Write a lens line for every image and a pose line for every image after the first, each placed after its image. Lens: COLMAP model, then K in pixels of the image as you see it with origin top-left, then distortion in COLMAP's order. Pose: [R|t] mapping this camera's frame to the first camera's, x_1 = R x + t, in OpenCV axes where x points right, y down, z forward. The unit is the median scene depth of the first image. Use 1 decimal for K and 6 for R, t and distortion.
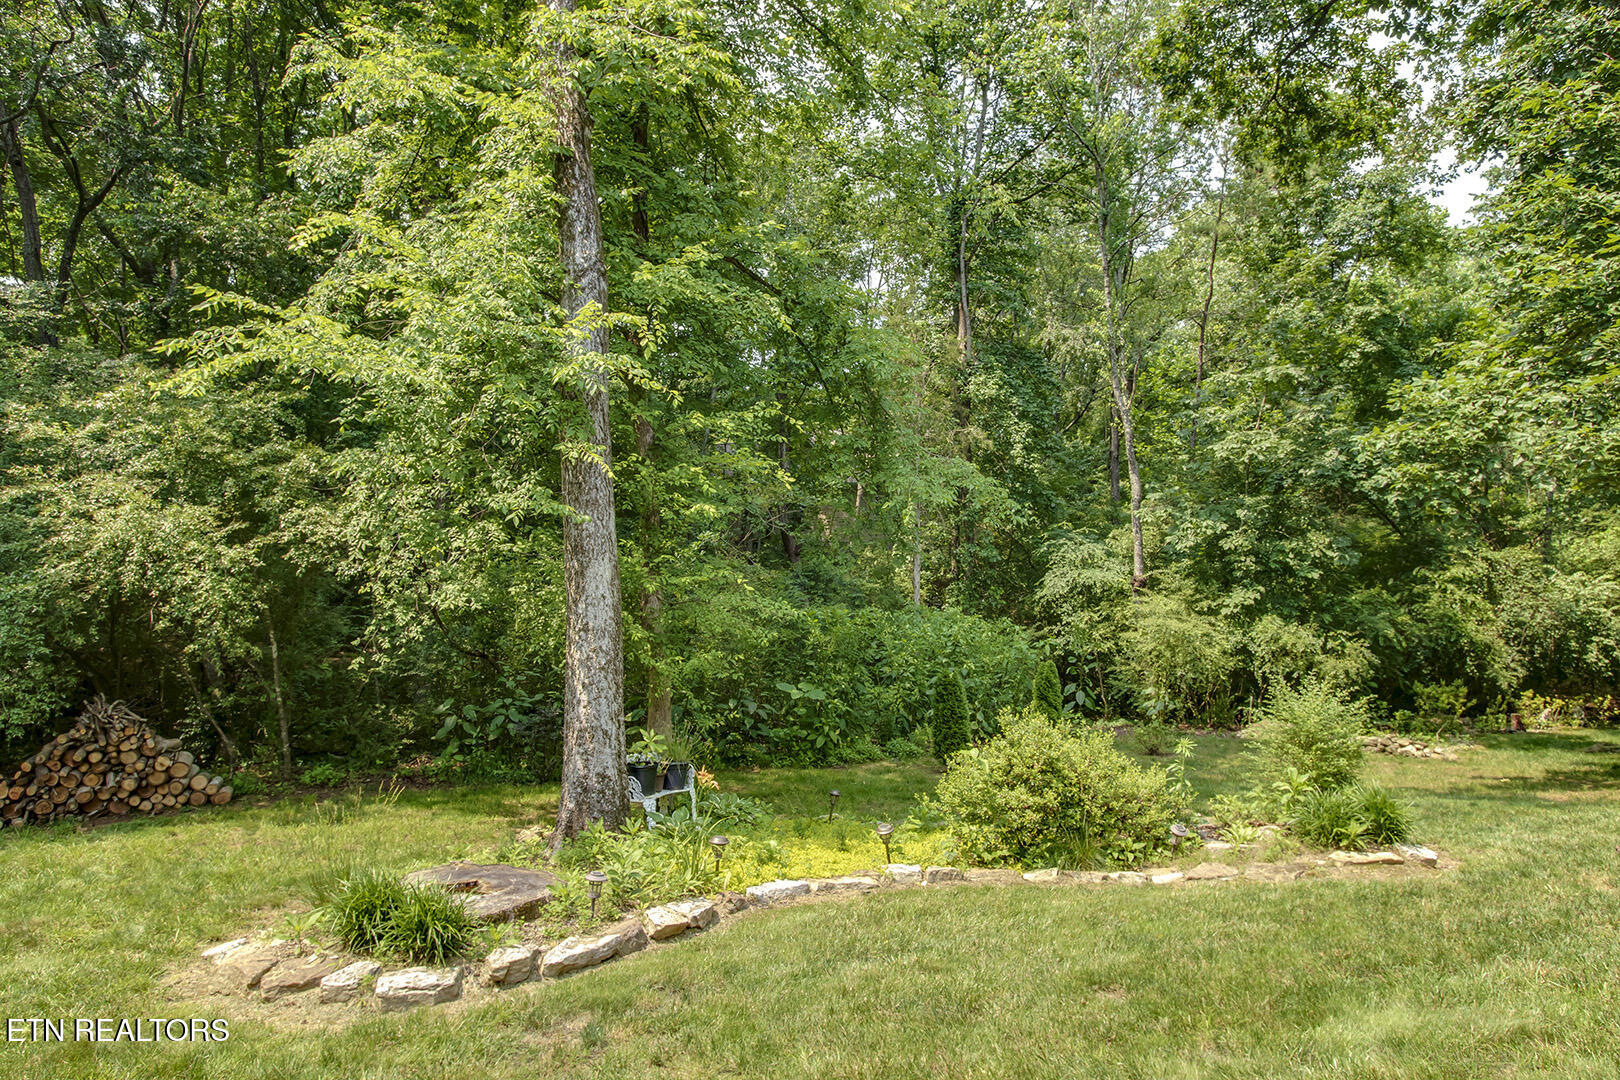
lens RADIAL K [[914.7, 0, 802.2], [0, 914.7, 557.7], [0, 0, 1]] dist [0.008129, -0.000867]
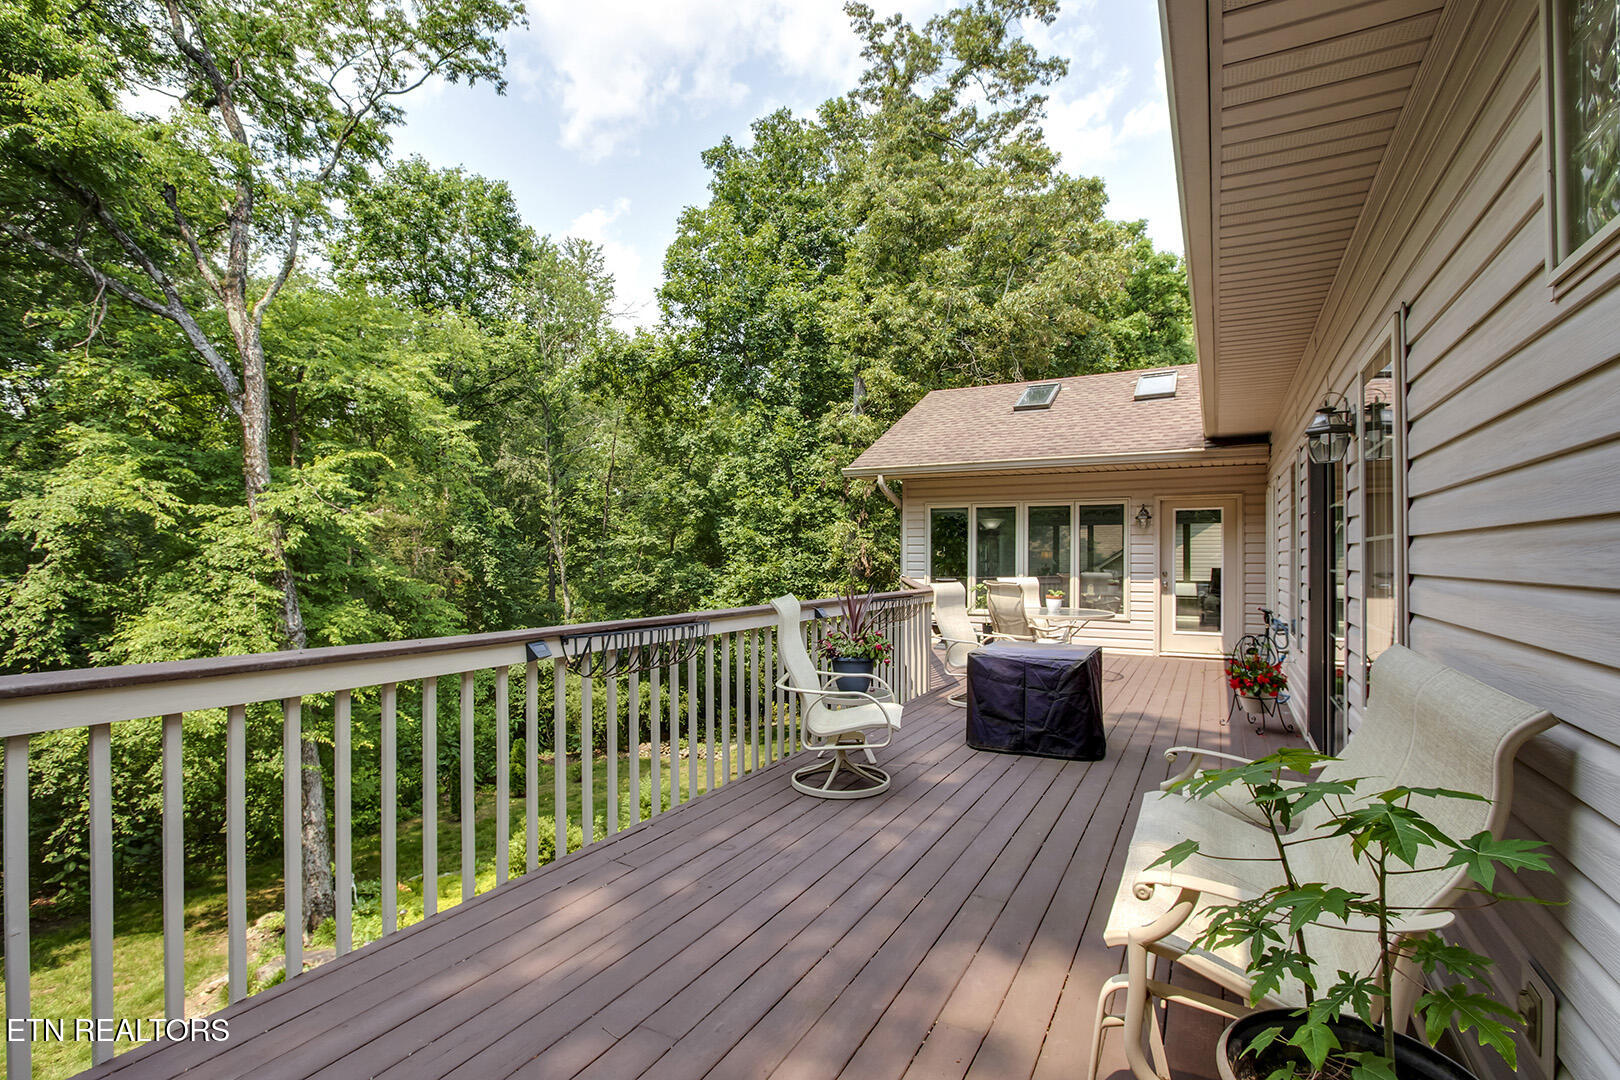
lens RADIAL K [[766.1, 0, 823.8], [0, 766.1, 549.1], [0, 0, 1]] dist [-0.000157, -0.000395]
pose [[0.775791, -0.002561, 0.630985, -0.131953], [0.005204, 0.999984, -0.002339, -0.160776], [-0.630969, 0.005099, 0.775791, -0.319756]]
